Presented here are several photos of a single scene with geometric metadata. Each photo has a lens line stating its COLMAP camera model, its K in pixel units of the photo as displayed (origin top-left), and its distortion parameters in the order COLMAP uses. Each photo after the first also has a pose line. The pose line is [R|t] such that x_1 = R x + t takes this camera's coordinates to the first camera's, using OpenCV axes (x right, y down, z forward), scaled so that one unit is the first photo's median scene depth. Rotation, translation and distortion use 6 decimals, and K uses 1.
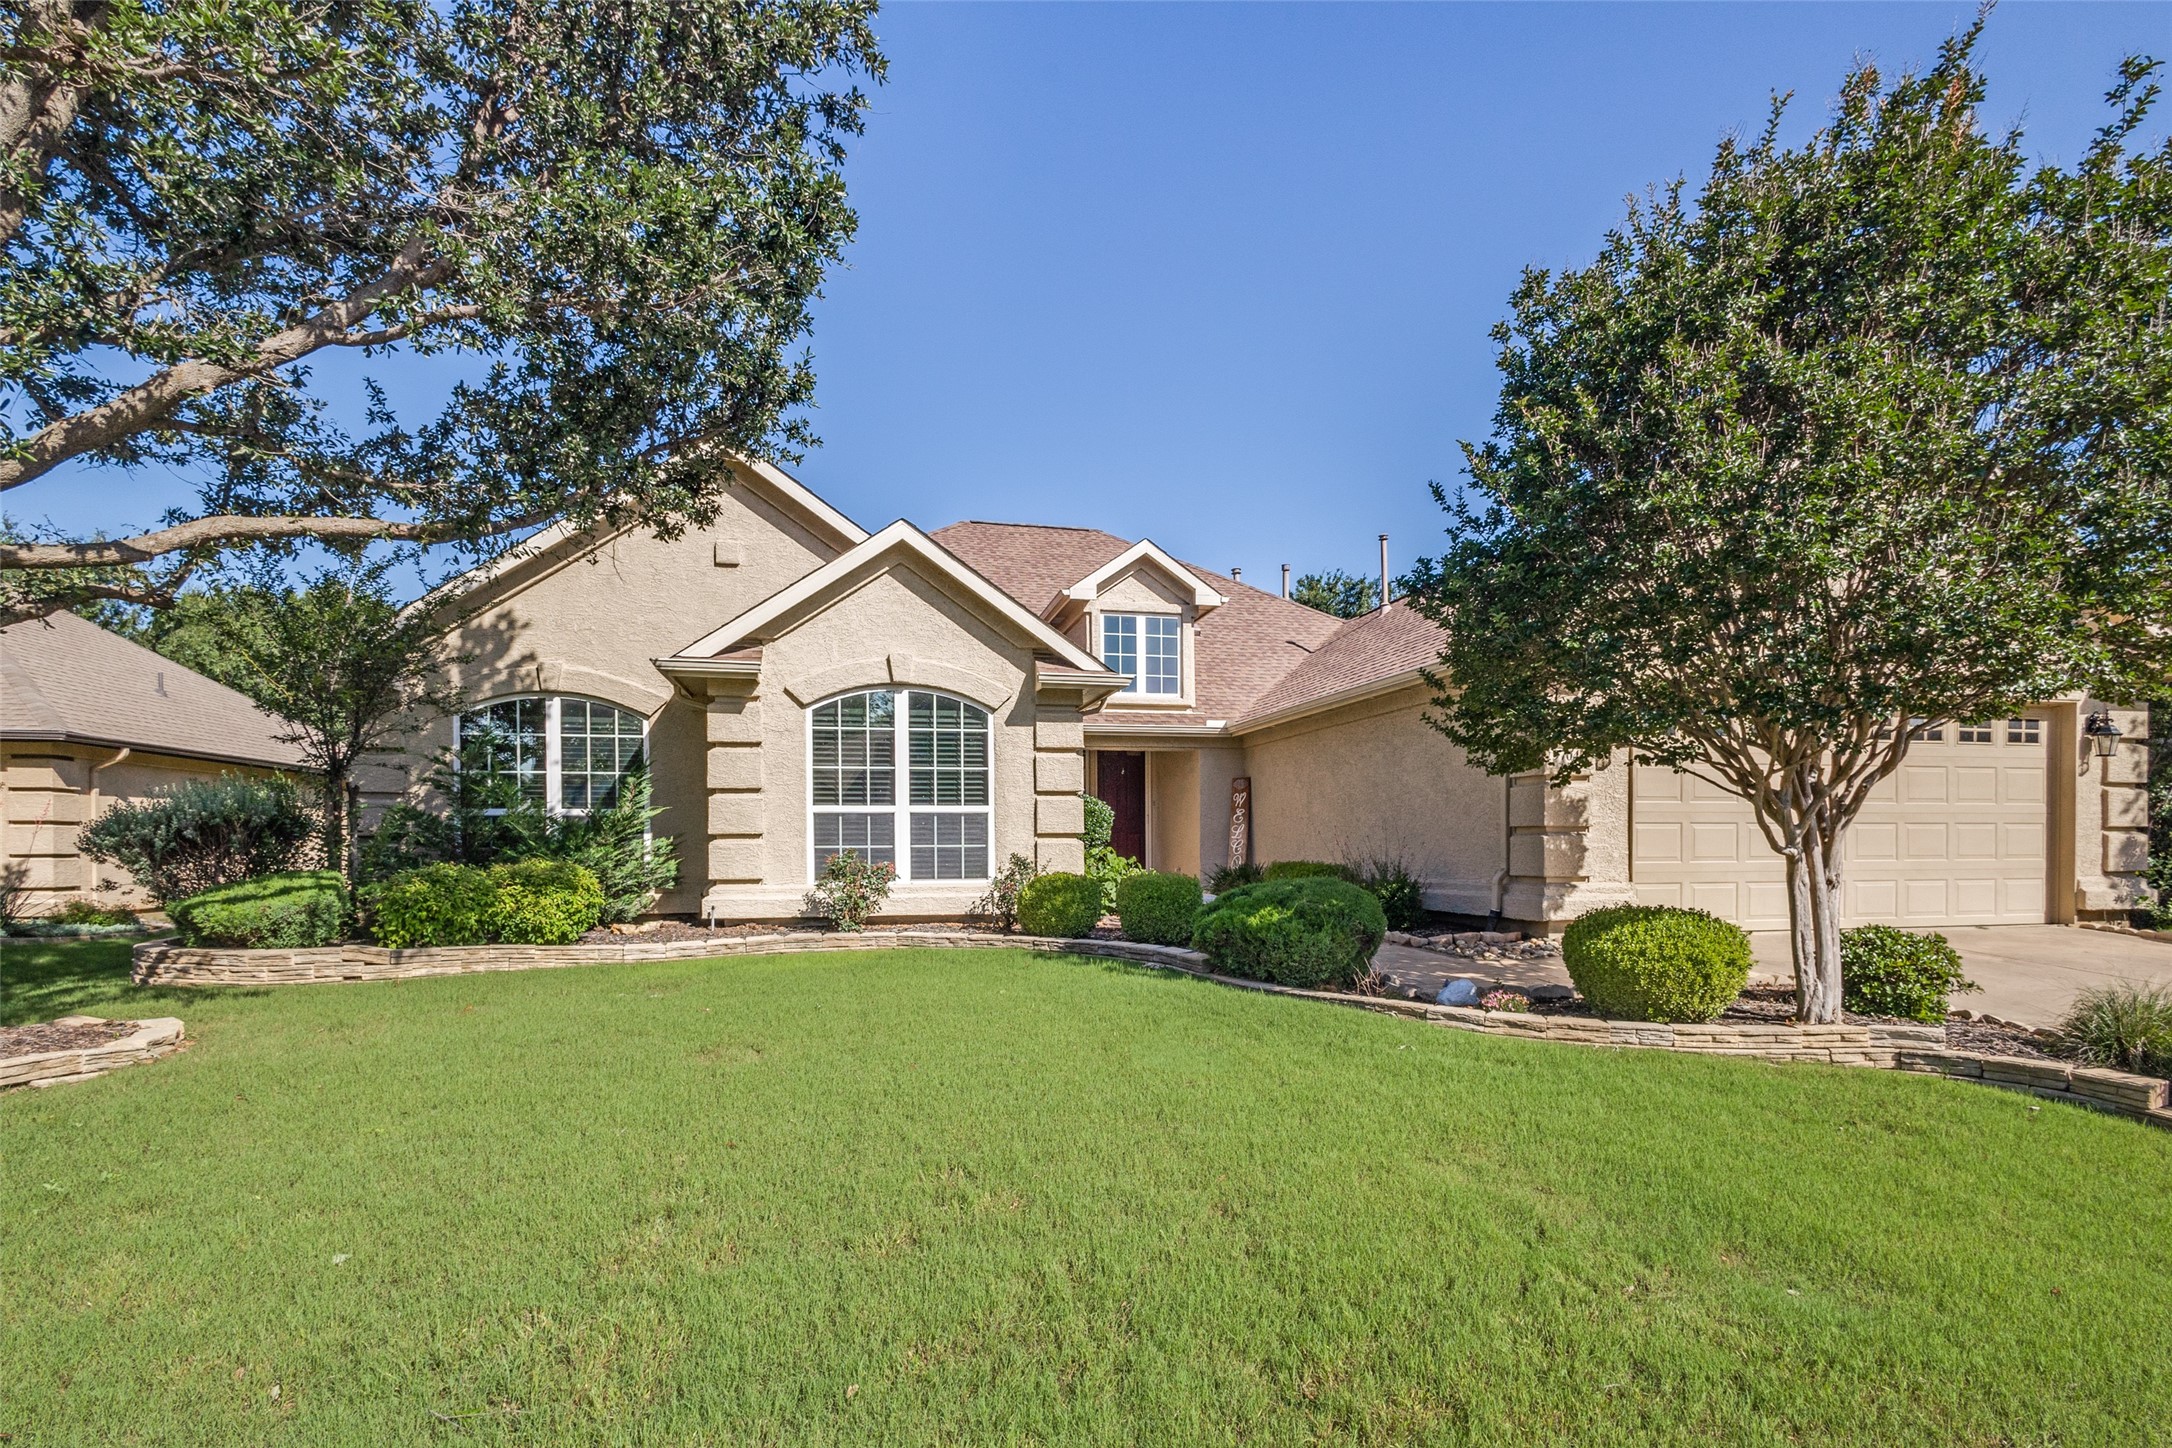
lens RADIAL K [[1035.2, 0, 1086.7], [0, 1035.2, 834.7], [0, 0, 1]] dist [-0.001833, 0.000254]
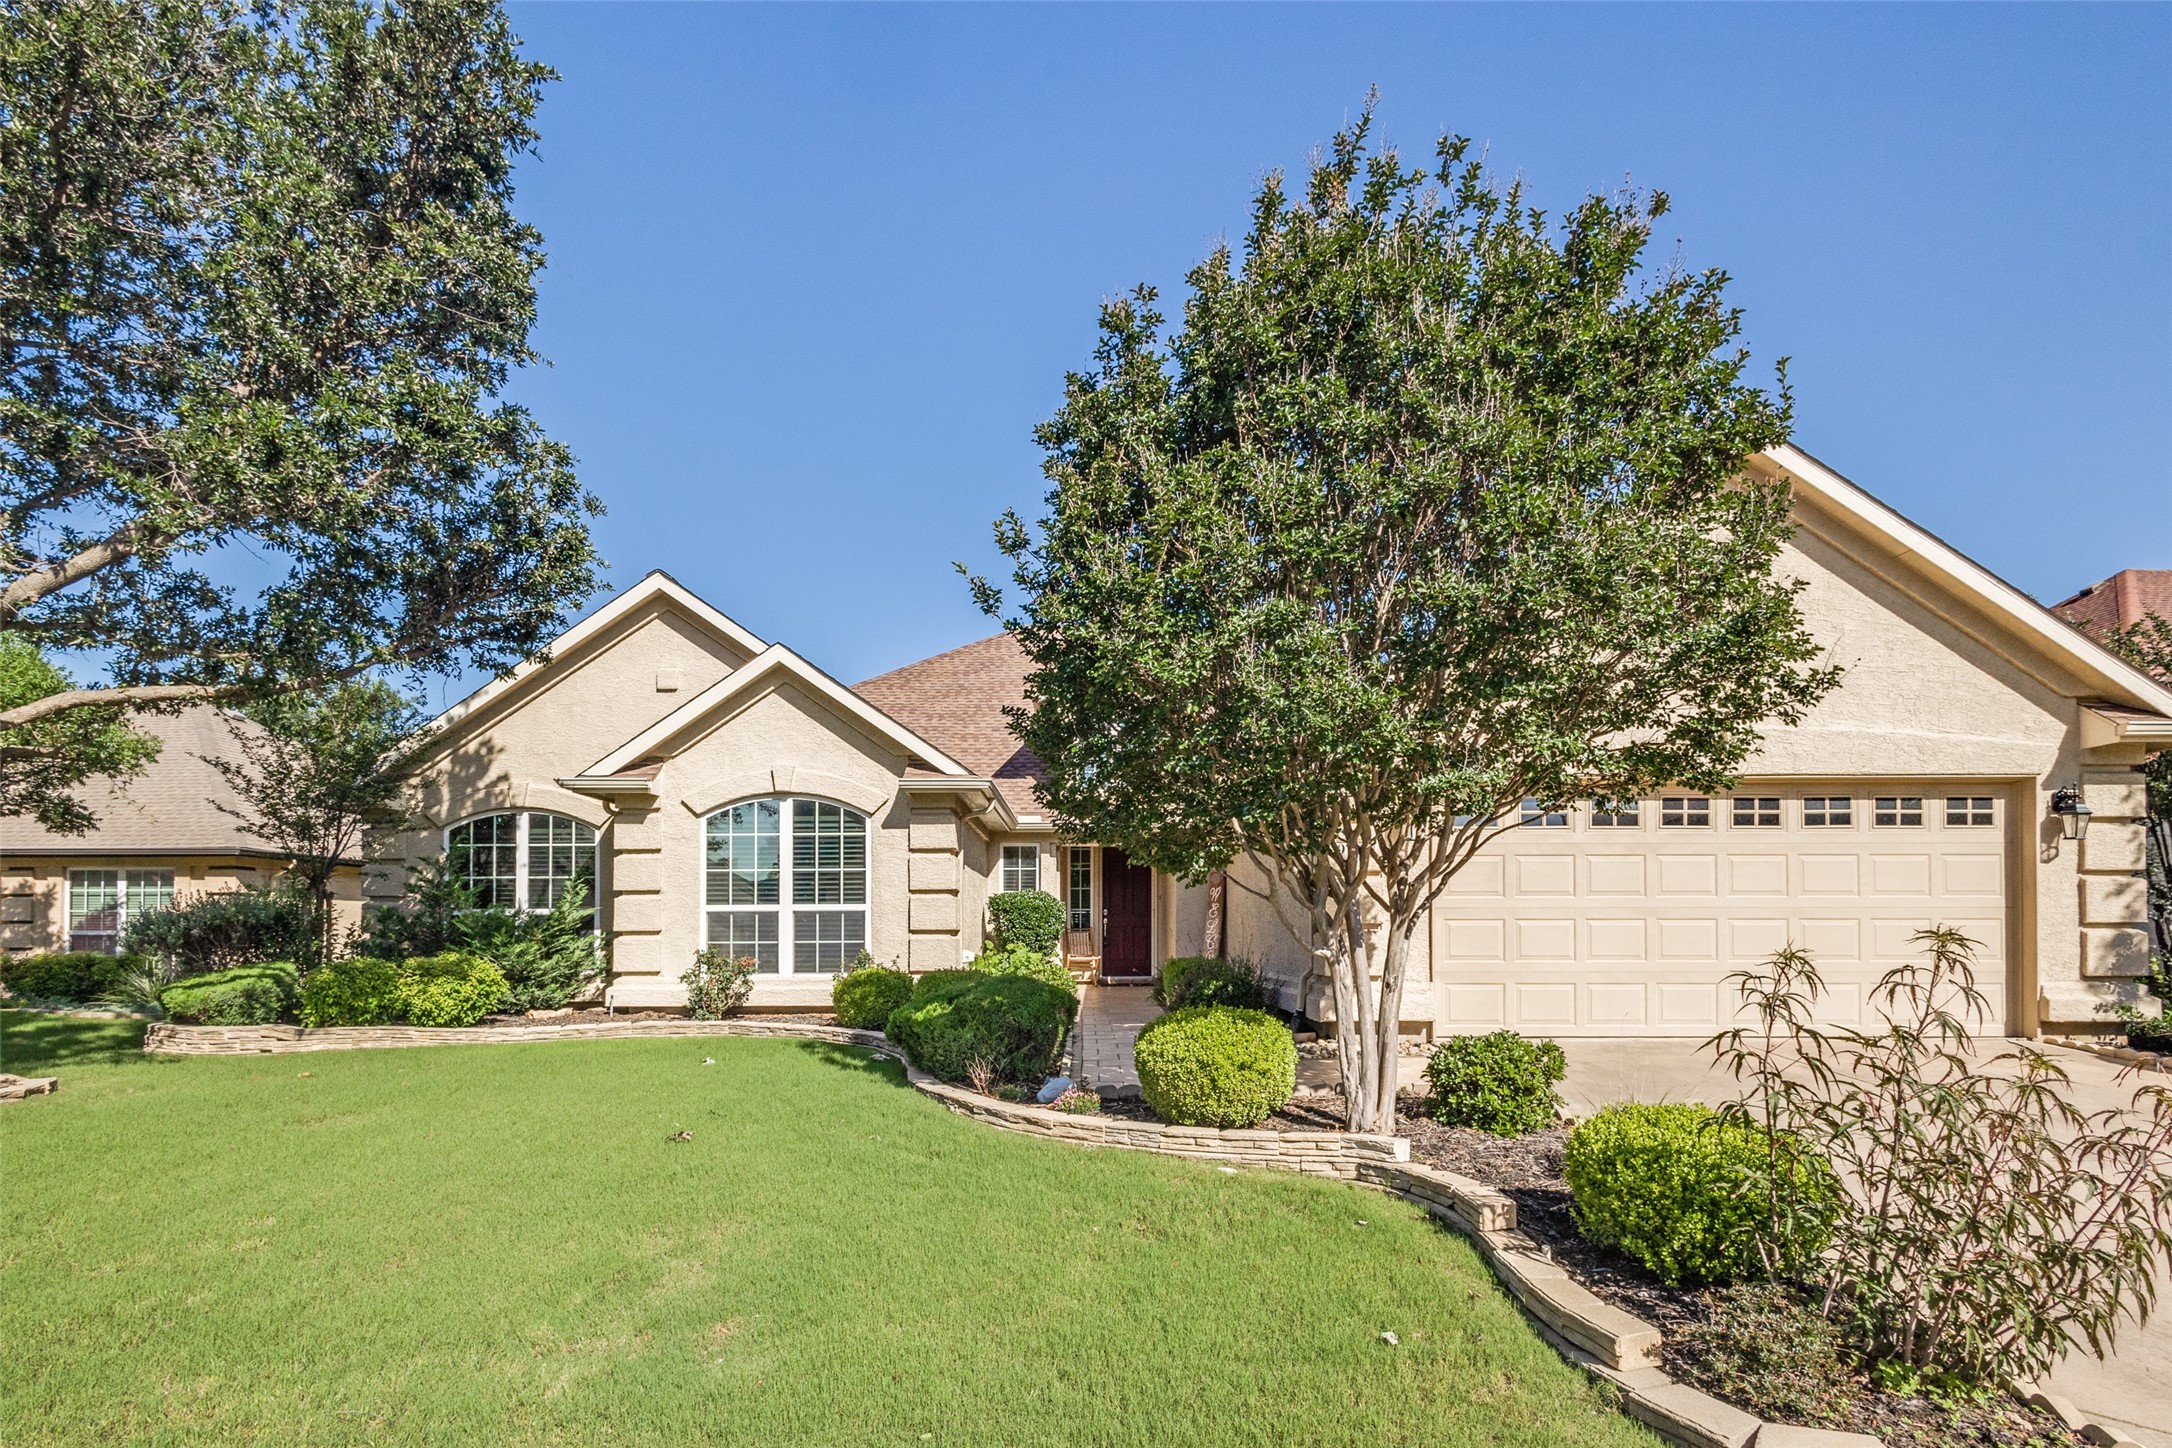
lens RADIAL K [[1055.4, 0, 1086.8], [0, 1055.4, 904.3], [0, 0, 1]] dist [0.004005, 0.000545]
pose [[0.977288, -0.005252, -0.211850, 0.363479], [0.001141, 0.999809, -0.019521, -0.006549], [0.211912, 0.018836, 0.977107, -0.014047]]
